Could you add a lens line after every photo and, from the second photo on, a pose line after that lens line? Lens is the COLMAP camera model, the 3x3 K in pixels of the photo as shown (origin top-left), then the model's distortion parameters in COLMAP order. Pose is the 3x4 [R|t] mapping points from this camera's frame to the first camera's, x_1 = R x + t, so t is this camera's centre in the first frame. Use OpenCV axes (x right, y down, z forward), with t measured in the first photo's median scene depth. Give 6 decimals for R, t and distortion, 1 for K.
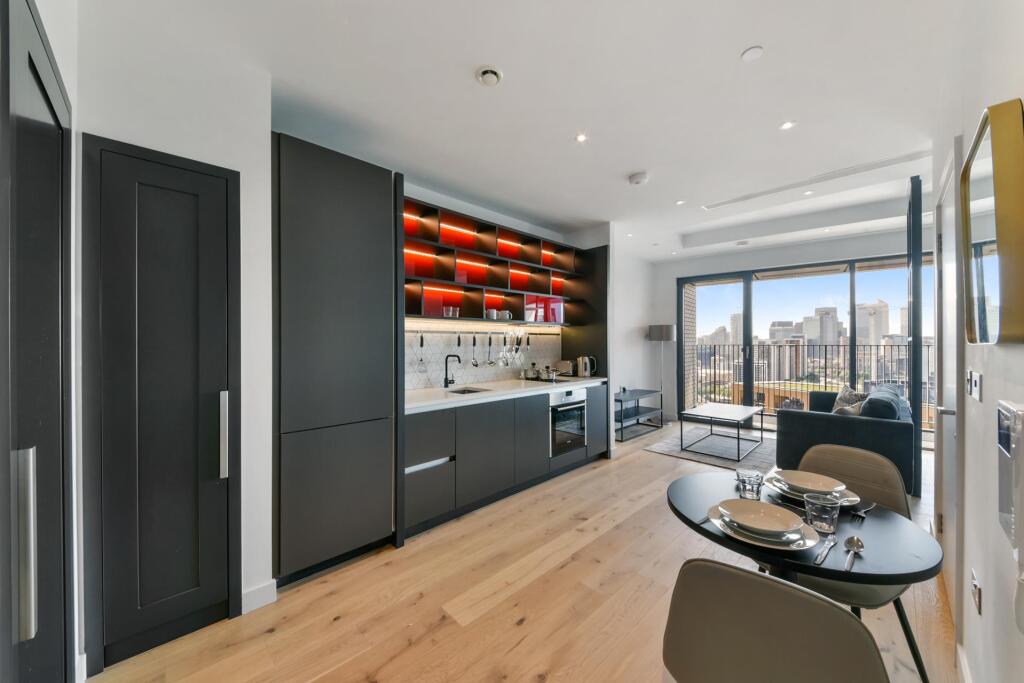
lens RADIAL K [[367.3, 0, 516.2], [0, 367.3, 343.5], [0, 0, 1]] dist [0.000845, -0.002937]
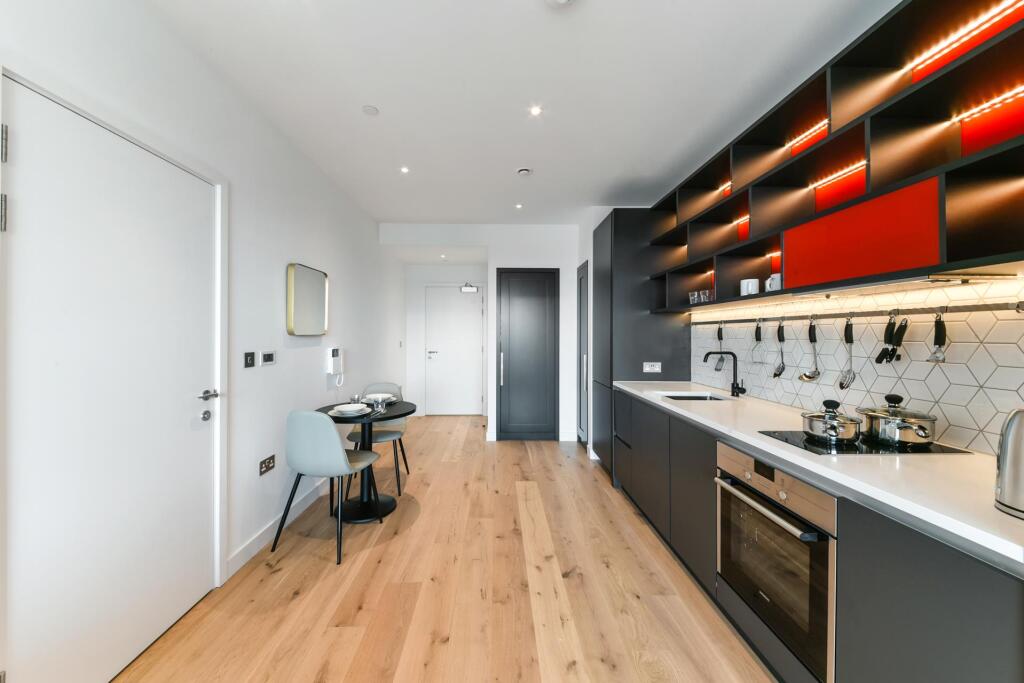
lens RADIAL K [[367.3, 0, 514.1], [0, 367.3, 333.3], [0, 0, 1]] dist [0.000845, -0.002937]
pose [[-0.669280, 0.007858, -0.742969, 0.871460], [0.005130, 0.999969, 0.005955, -0.016182], [0.742993, 0.000174, -0.669299, 1.539891]]
